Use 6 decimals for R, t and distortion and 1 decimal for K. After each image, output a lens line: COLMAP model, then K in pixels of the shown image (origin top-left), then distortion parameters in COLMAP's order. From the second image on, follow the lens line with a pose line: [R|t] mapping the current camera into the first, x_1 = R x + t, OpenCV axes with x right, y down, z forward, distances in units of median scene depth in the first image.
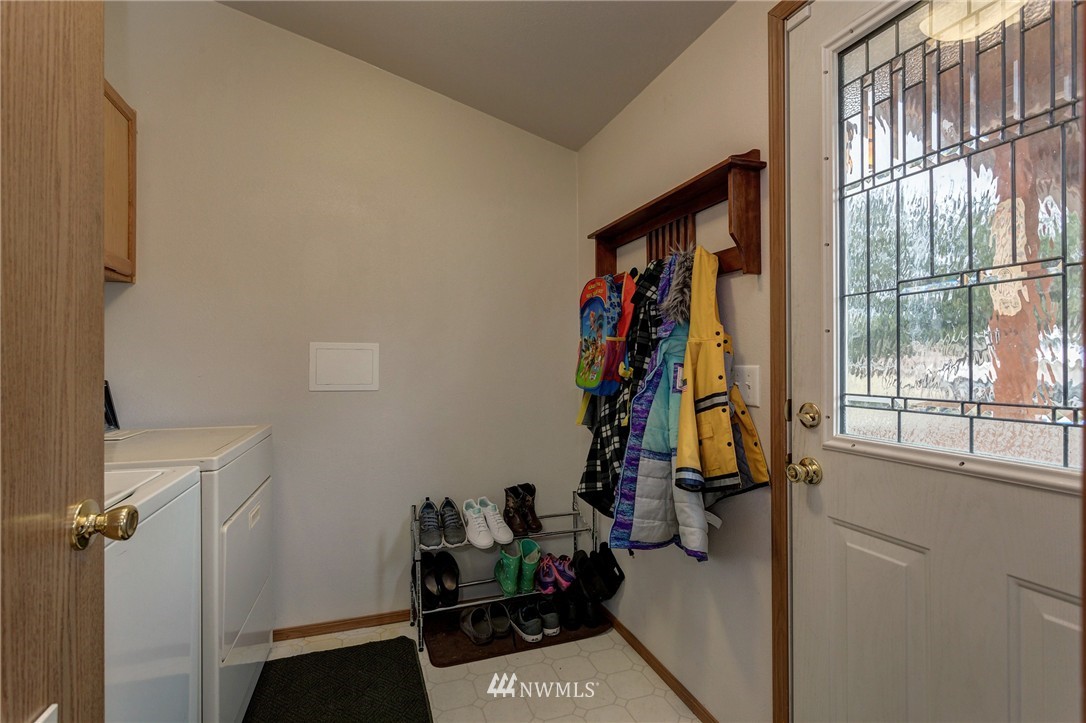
lens RADIAL K [[520.1, 0, 537.4], [0, 520.1, 358.3], [0, 0, 1]] dist [0.001500, 0.000175]
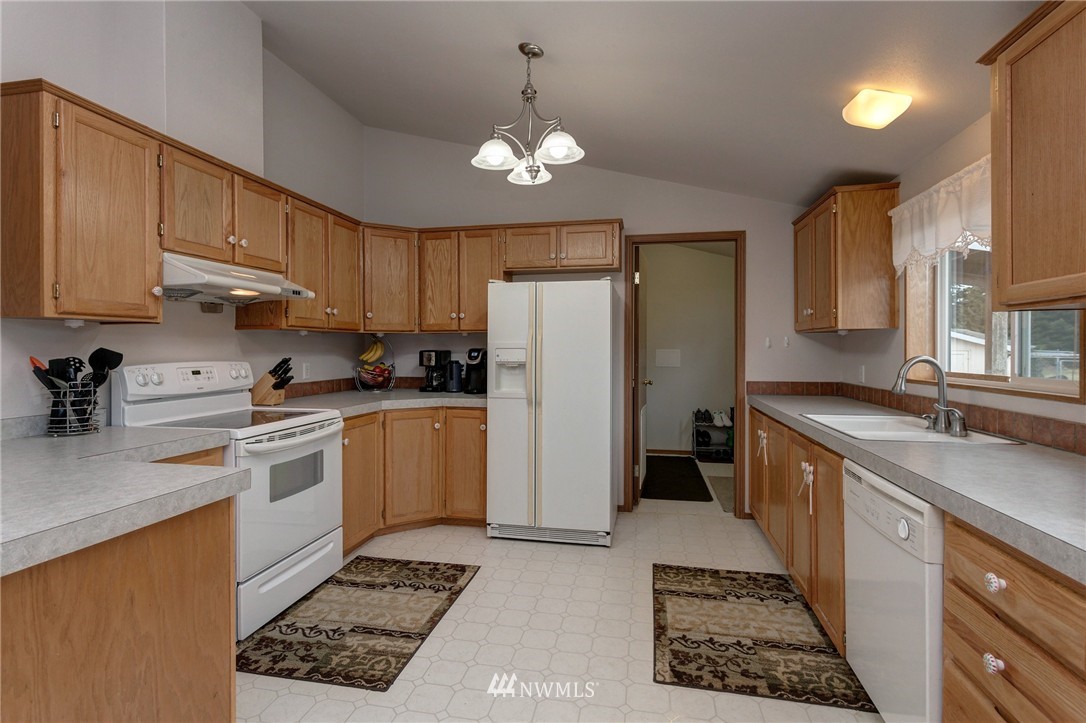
lens RADIAL K [[520.1, 0, 537.4], [0, 520.1, 358.3], [0, 0, 1]] dist [0.001500, 0.000175]
pose [[0.858343, 0.009890, -0.512981, 0.633038], [0.000852, 0.999785, 0.020700, -0.059072], [0.513075, -0.018205, 0.858150, -2.429010]]
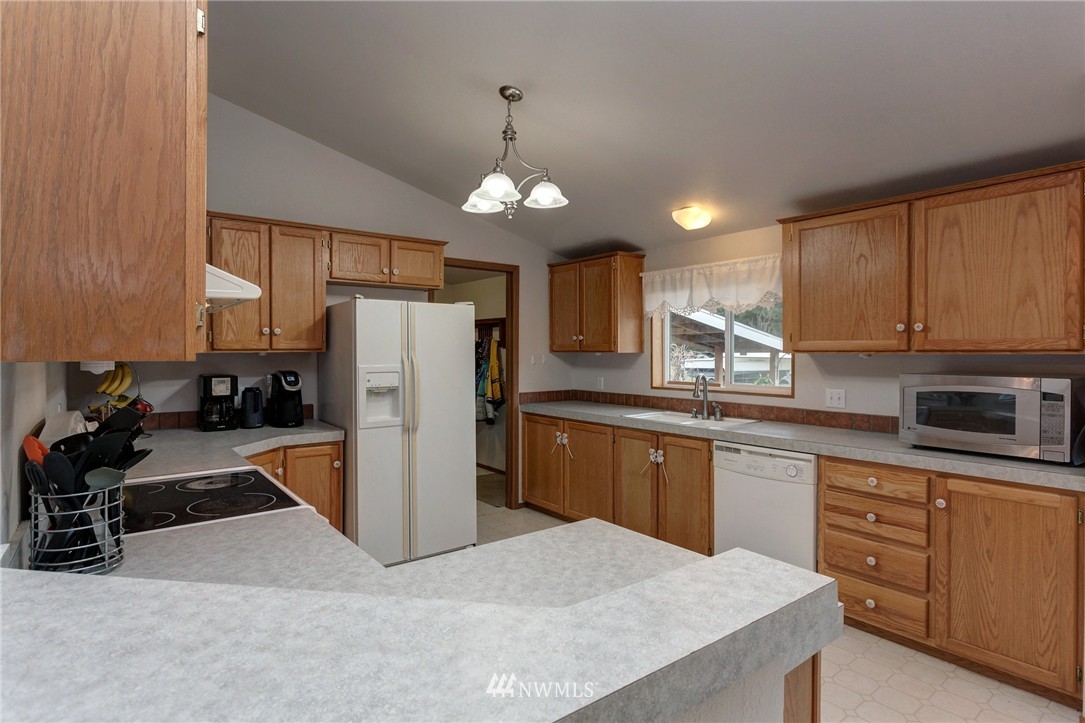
lens RADIAL K [[557.2, 0, 518.1], [0, 557.2, 359.7], [0, 0, 1]] dist [-0.001583, 0.000502]
pose [[0.954316, -0.005193, 0.298754, -0.687855], [-0.000619, 0.999812, 0.019359, -0.142835], [-0.298799, -0.018659, 0.954134, -2.788141]]
